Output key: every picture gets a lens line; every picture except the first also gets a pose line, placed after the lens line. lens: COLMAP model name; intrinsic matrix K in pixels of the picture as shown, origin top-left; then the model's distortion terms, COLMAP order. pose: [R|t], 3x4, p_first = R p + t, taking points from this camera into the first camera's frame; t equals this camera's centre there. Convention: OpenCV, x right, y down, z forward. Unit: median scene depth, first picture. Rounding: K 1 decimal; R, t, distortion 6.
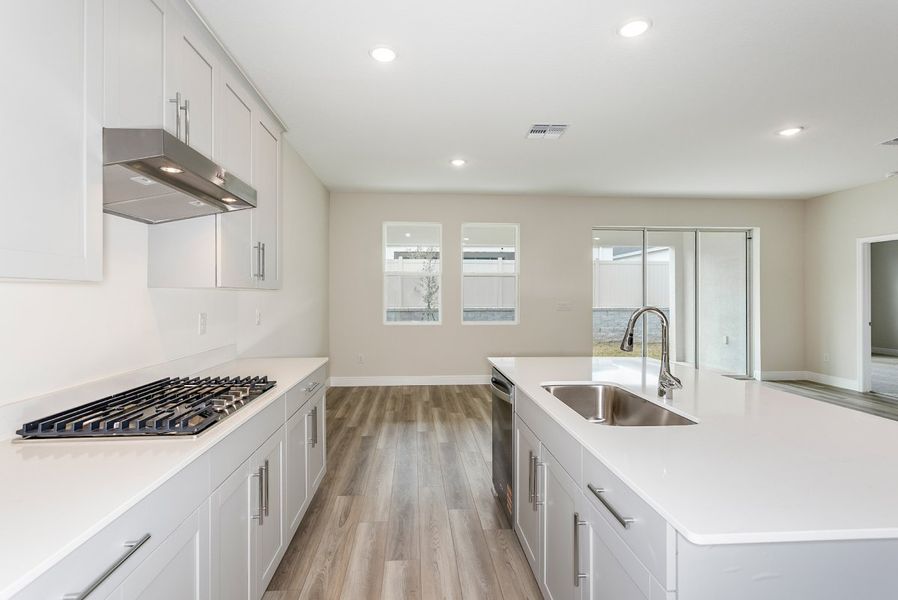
lens RADIAL K [[424.2, 0, 445.2], [0, 424.2, 301.4], [0, 0, 1]] dist [0.001712, 0.000488]
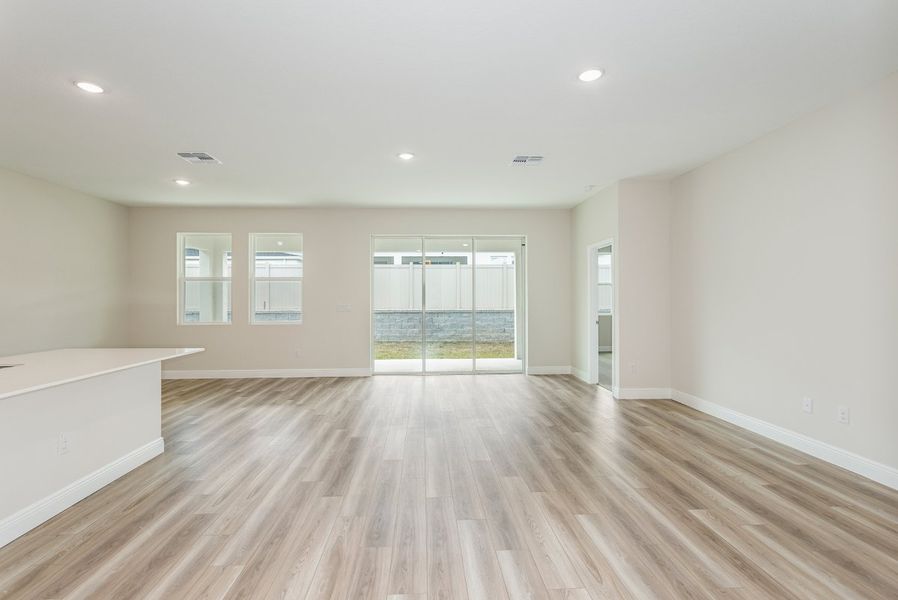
lens RADIAL K [[424.2, 0, 443.5], [0, 424.2, 298.8], [0, 0, 1]] dist [0.001712, 0.000488]
pose [[0.999684, -0.002253, -0.025025, 0.540976], [0.001915, 0.999907, -0.013538, 0.005218], [0.025053, 0.013486, 0.999595, -0.100169]]
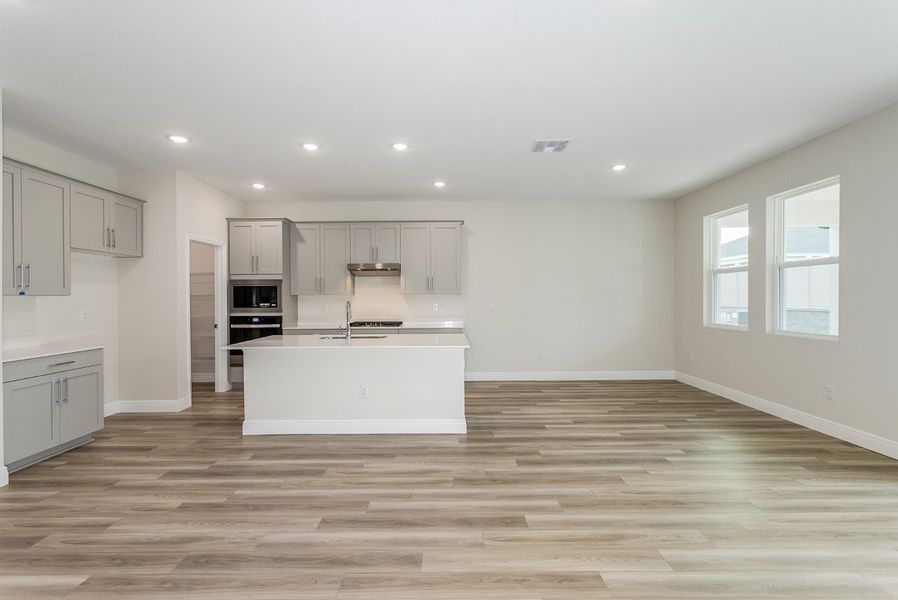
lens RADIAL K [[424.2, 0, 446.9], [0, 424.2, 299.5], [0, 0, 1]] dist [0.001712, 0.000488]
pose [[-0.076642, 0.008275, -0.997024, 0.779026], [-0.007626, 0.999931, 0.008885, -0.004386], [0.997030, 0.008284, -0.076573, 0.459197]]
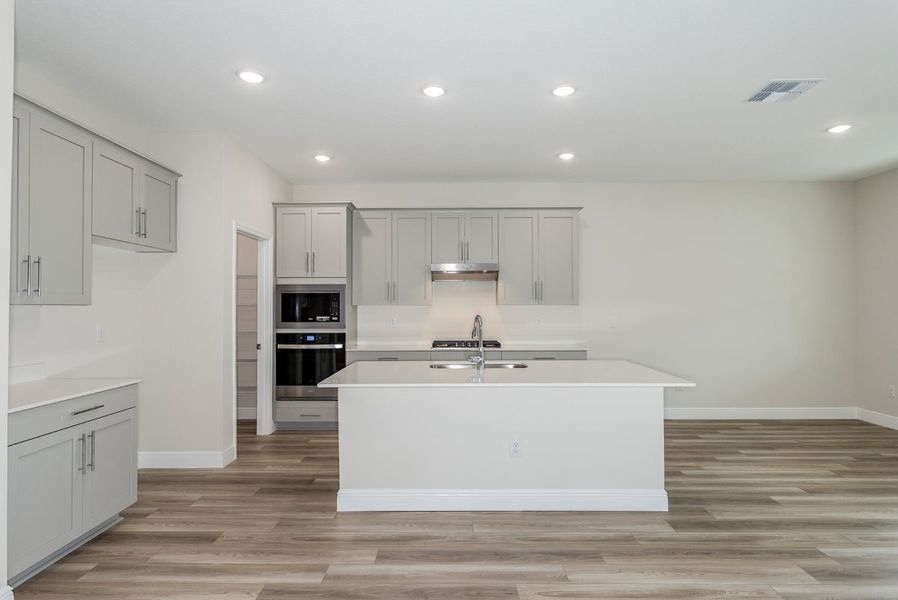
lens RADIAL K [[477.8, 0, 446.2], [0, 477.8, 302.6], [0, 0, 1]] dist [-0.002779, 0.002557]
pose [[-0.081925, -0.008362, -0.996603, 0.651051], [-0.011560, 0.999906, -0.007439, -0.003481], [0.996571, 0.010911, -0.082014, 0.261471]]
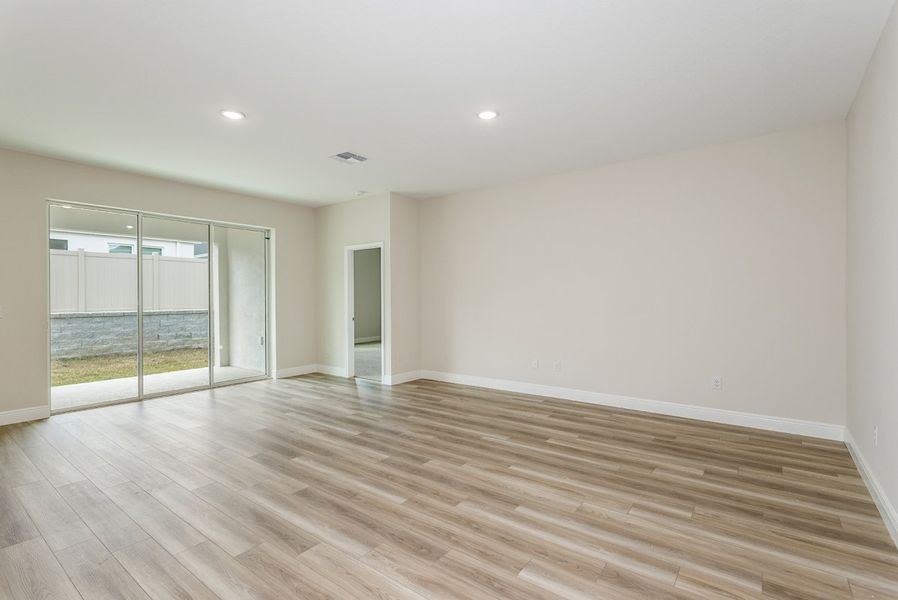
lens RADIAL K [[424.2, 0, 446.4], [0, 424.2, 298.9], [0, 0, 1]] dist [0.001712, 0.000488]
pose [[0.660015, -0.005488, 0.751232, 0.242832], [0.013492, 0.999899, -0.004550, 0.005165], [-0.751131, 0.013139, 0.660022, 0.022104]]
